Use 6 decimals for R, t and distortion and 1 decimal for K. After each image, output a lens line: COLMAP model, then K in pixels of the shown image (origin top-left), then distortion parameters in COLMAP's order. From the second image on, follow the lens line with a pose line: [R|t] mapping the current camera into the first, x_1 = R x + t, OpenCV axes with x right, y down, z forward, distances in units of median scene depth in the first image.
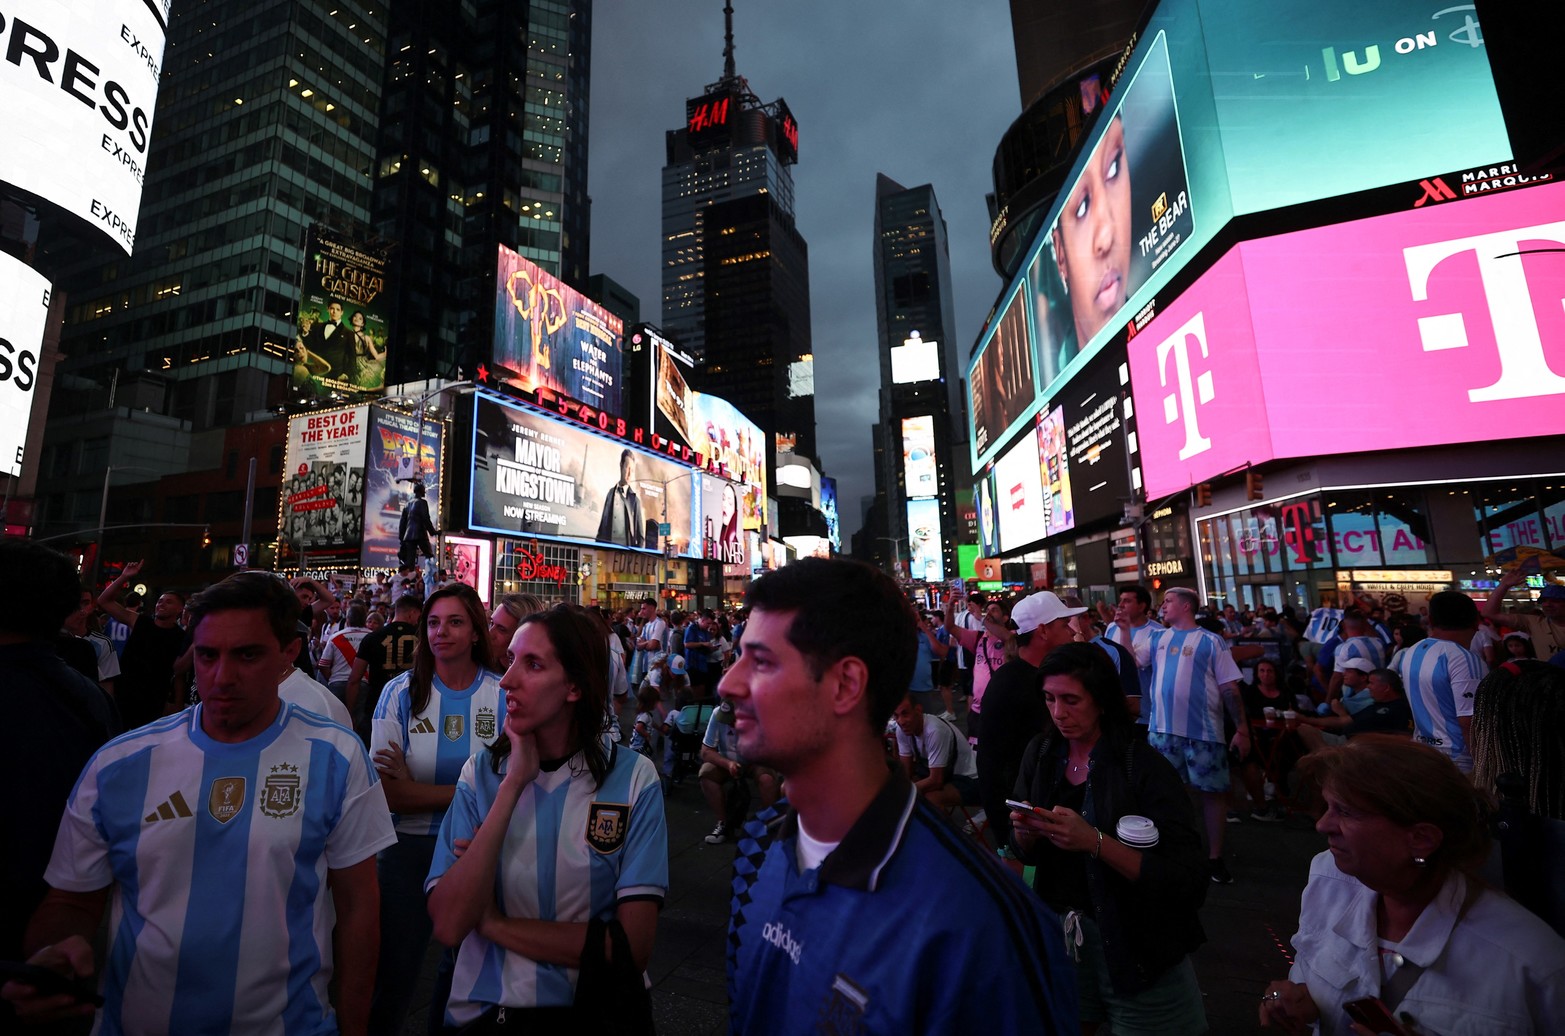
lens RADIAL K [[657.5, 0, 782.5], [0, 657.5, 518.0], [0, 0, 1]] dist [-0.000585, -0.000039]
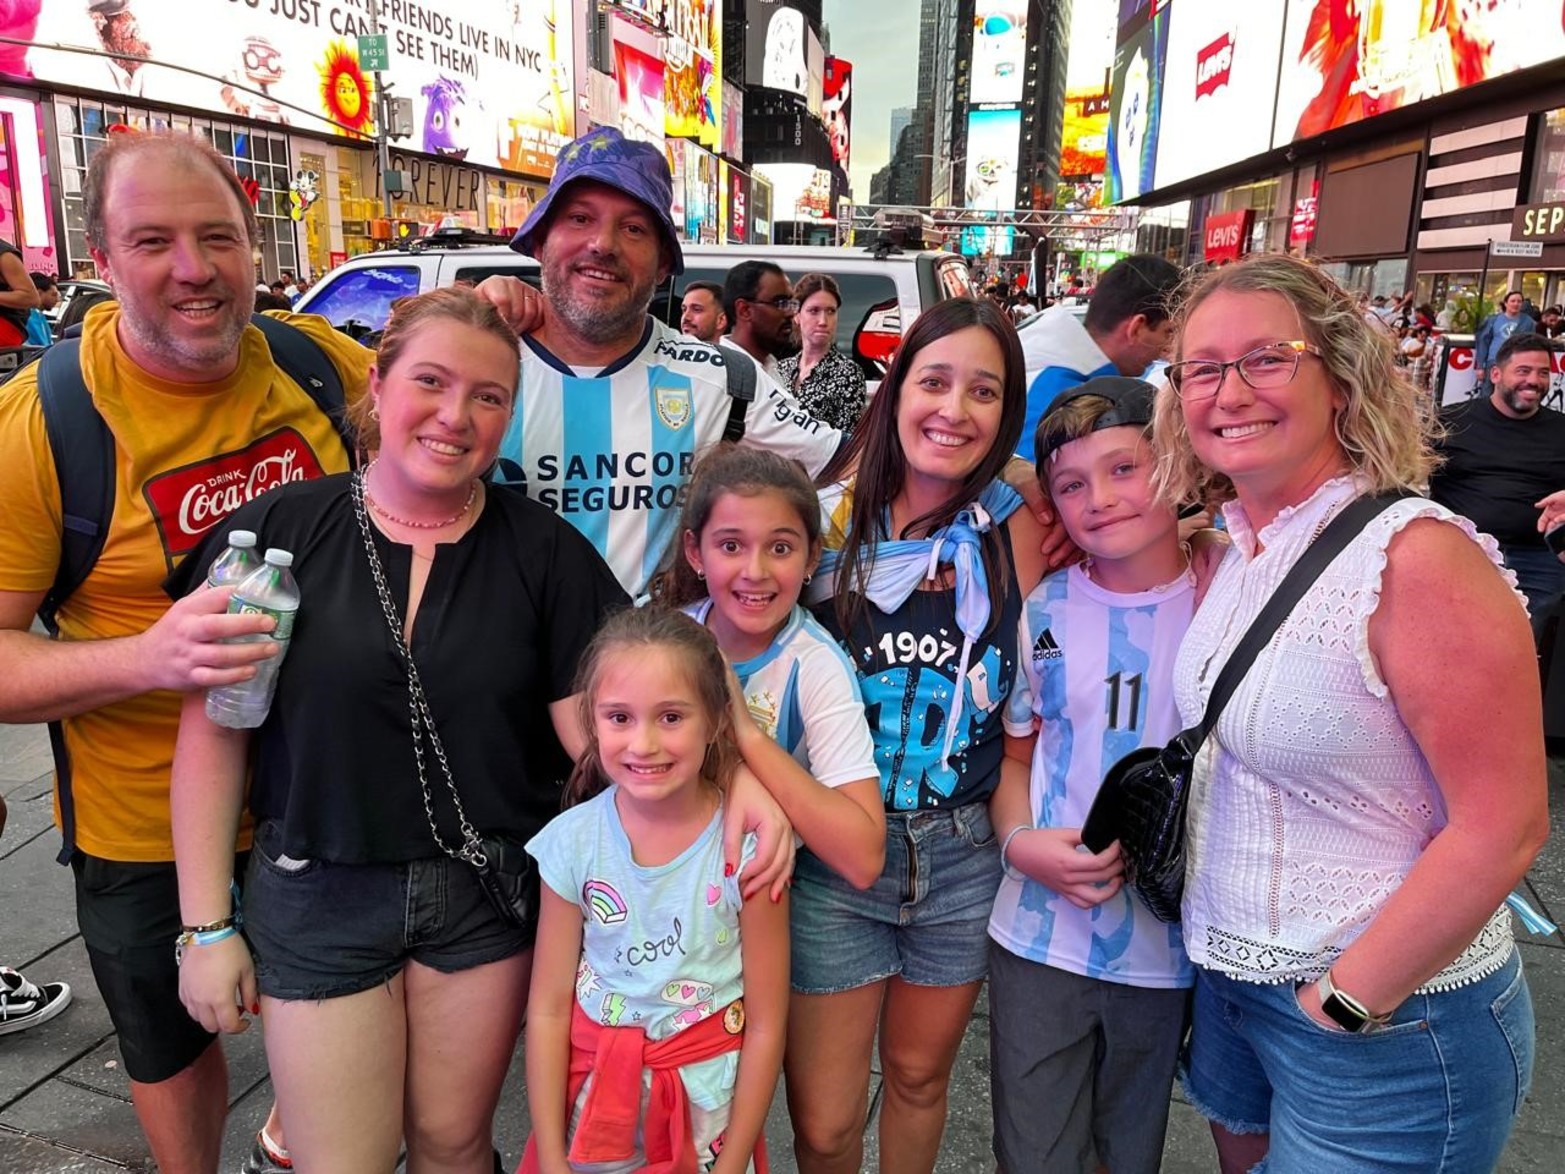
lens RADIAL K [[1023.4, 0, 782.5], [0, 1023.4, 587.0], [0, 0, 1]] dist [-0.032671, -0.000748]
pose [[0.999151, 0.022441, 0.034539, 0.028621], [-0.034563, 0.912903, 0.406711, 0.037211], [-0.022404, -0.407560, 0.912904, 0.229996]]
